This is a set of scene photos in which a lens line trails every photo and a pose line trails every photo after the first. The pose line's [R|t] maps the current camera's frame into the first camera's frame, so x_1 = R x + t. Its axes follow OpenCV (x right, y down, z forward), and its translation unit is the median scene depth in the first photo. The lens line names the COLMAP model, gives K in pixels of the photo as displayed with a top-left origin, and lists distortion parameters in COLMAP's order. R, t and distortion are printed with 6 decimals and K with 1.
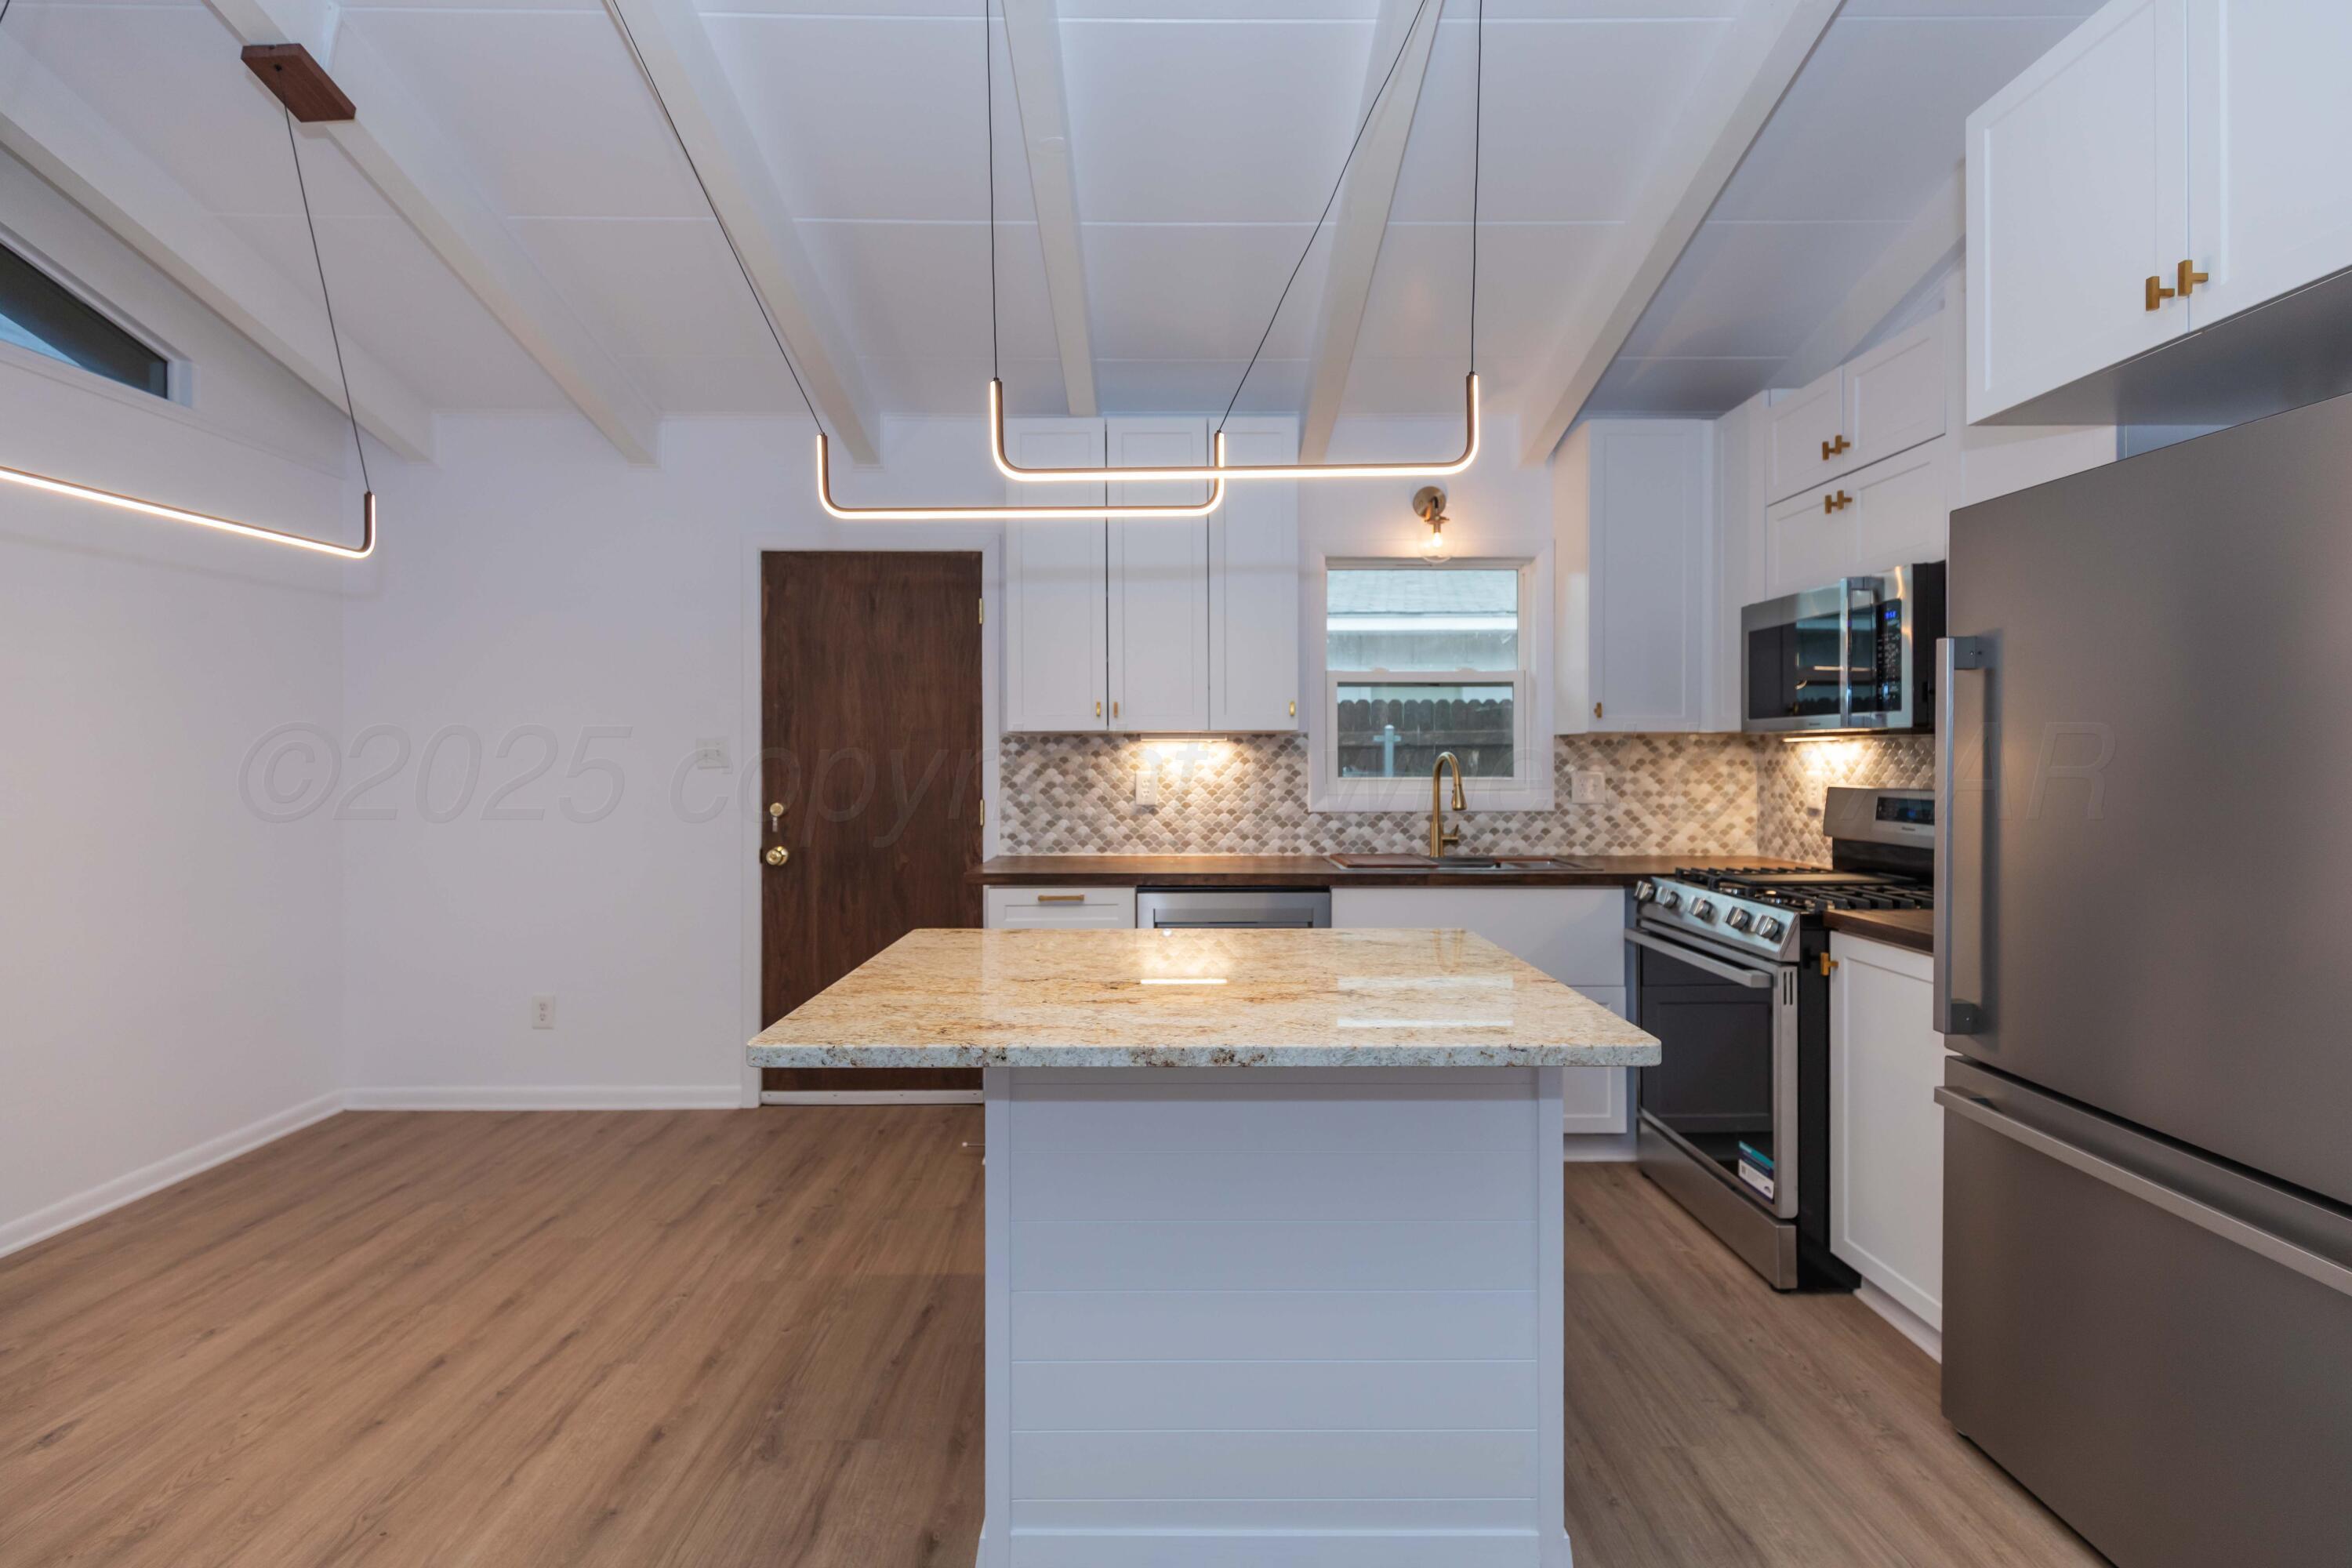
lens RADIAL K [[1068.8, 0, 1211.3], [0, 1068.8, 789.6], [0, 0, 1]] dist [0.000300, 0.000661]
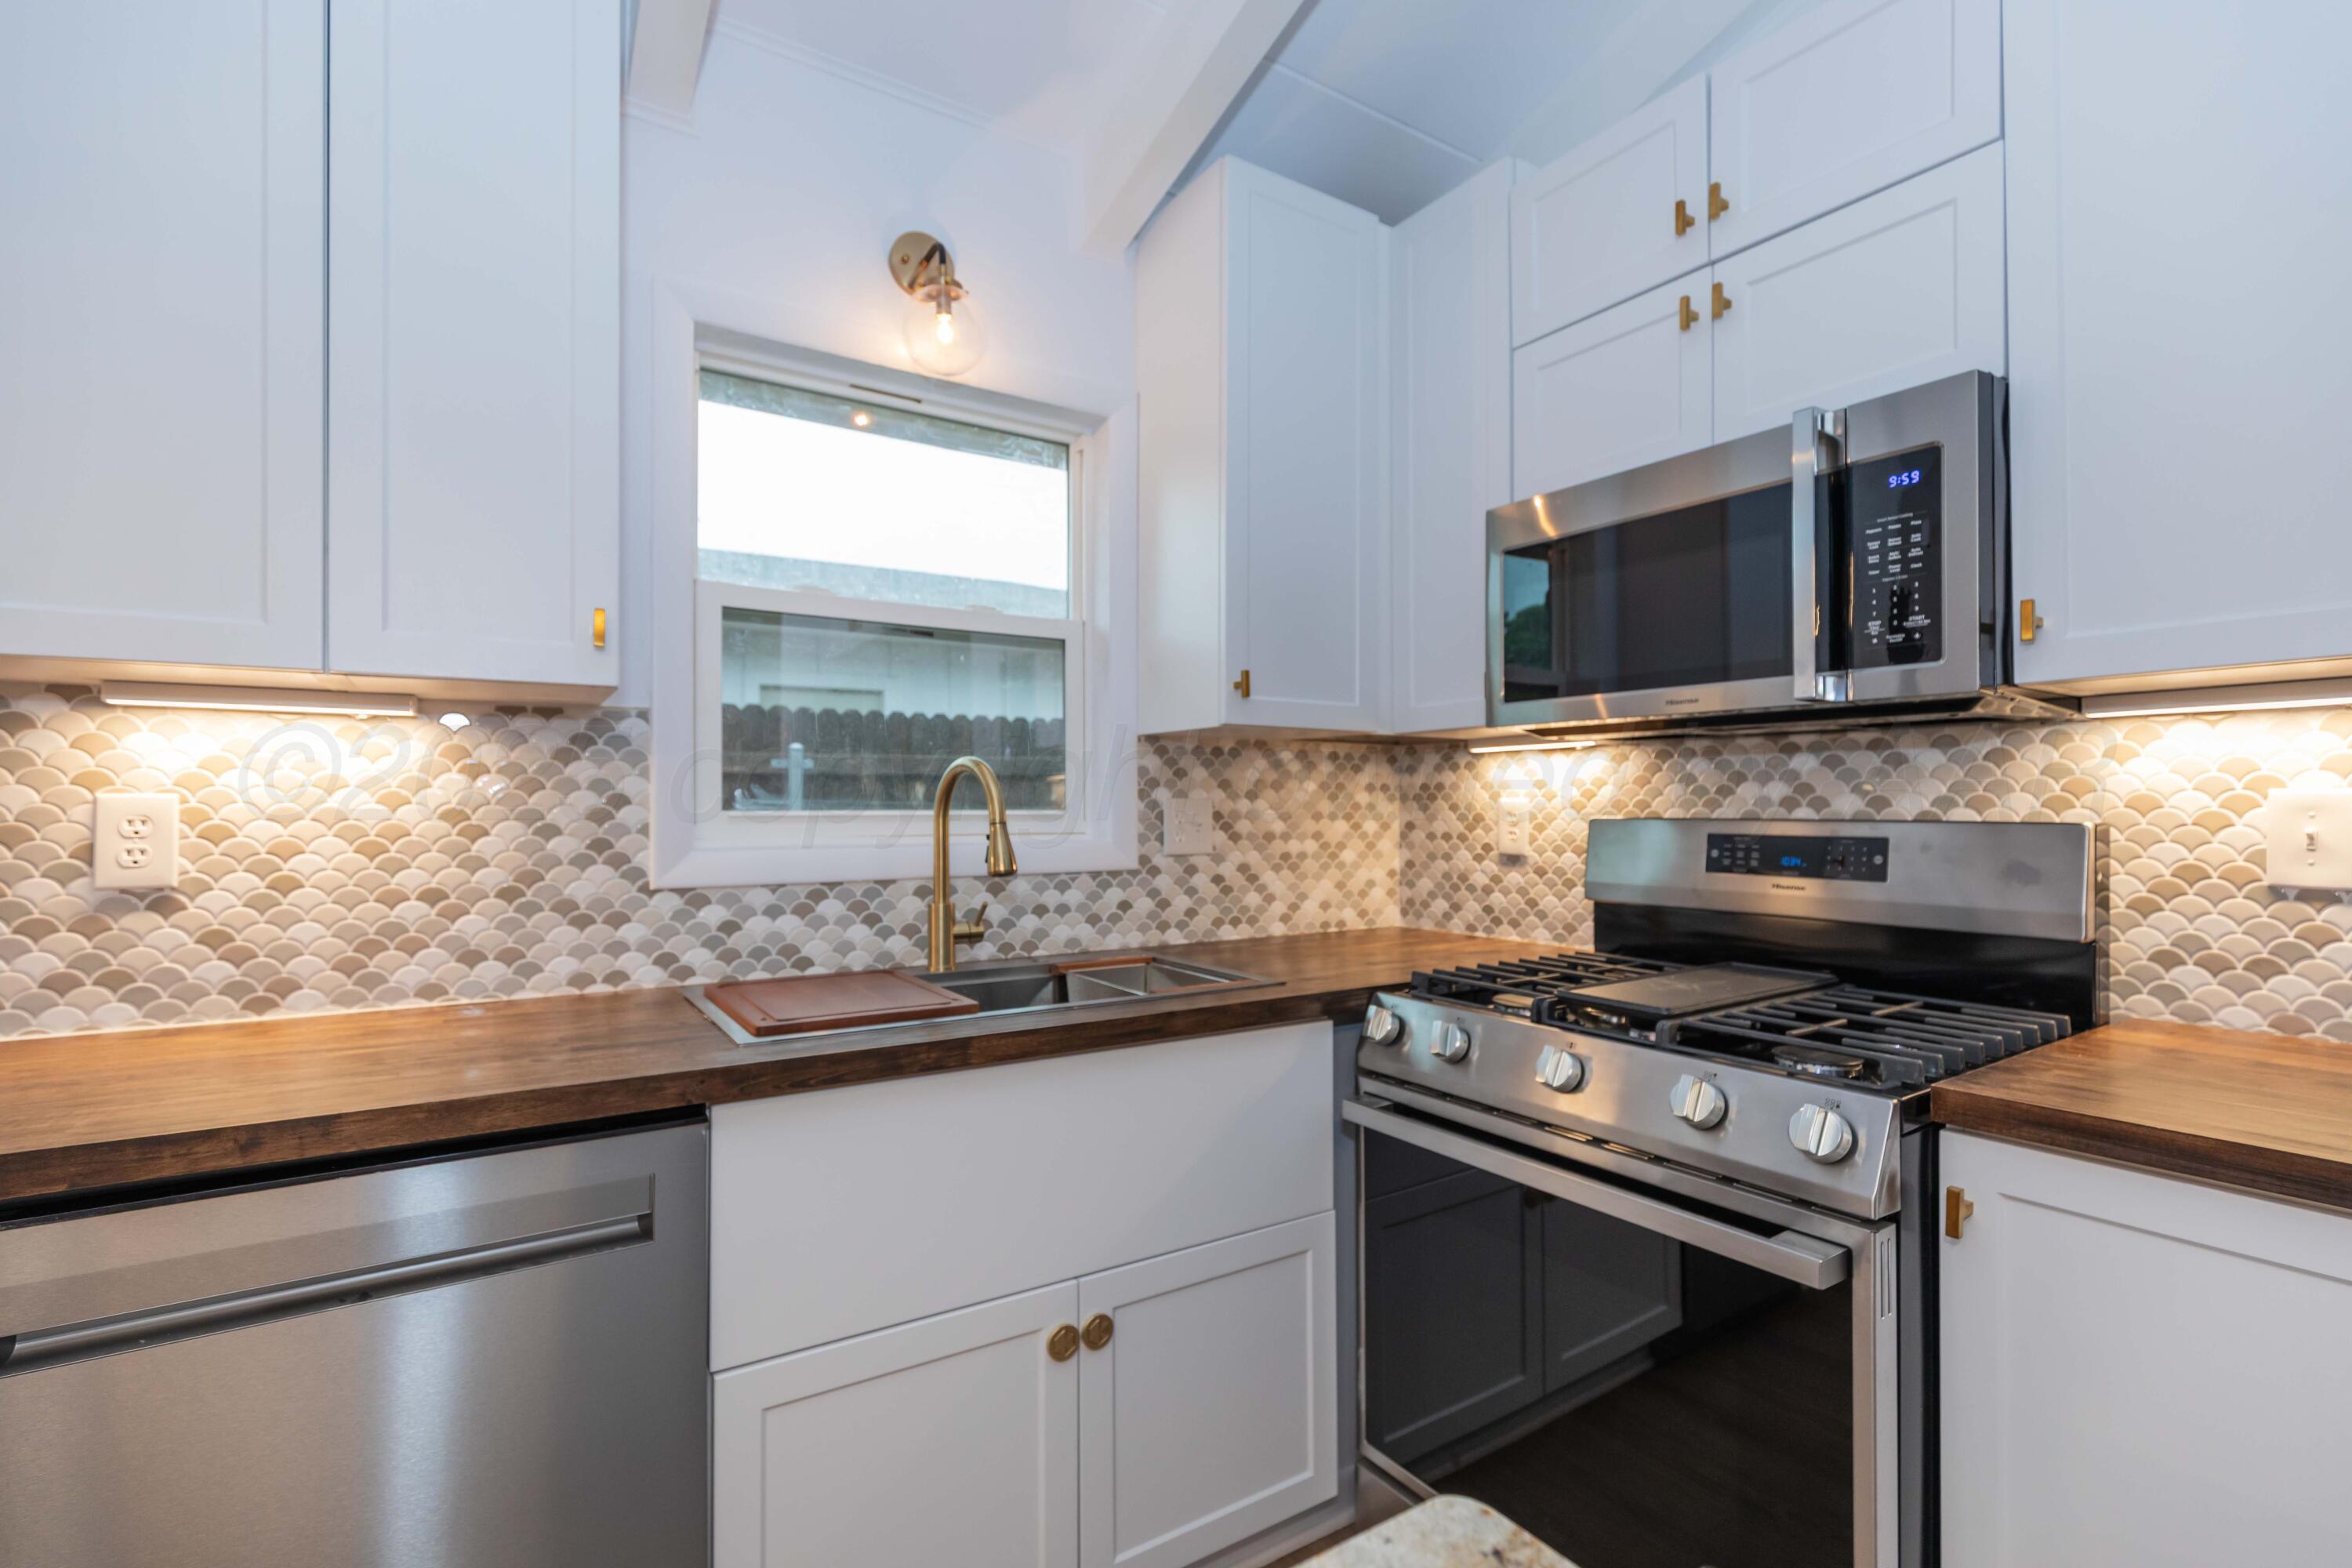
lens RADIAL K [[1068.8, 0, 1211.3], [0, 1068.8, 789.6], [0, 0, 1]] dist [0.000300, 0.000661]
pose [[0.847094, 0.008896, 0.531368, 0.052426], [0.015941, 0.998985, -0.042136, 0.002357], [-0.531204, 0.044163, 0.846092, 0.503100]]
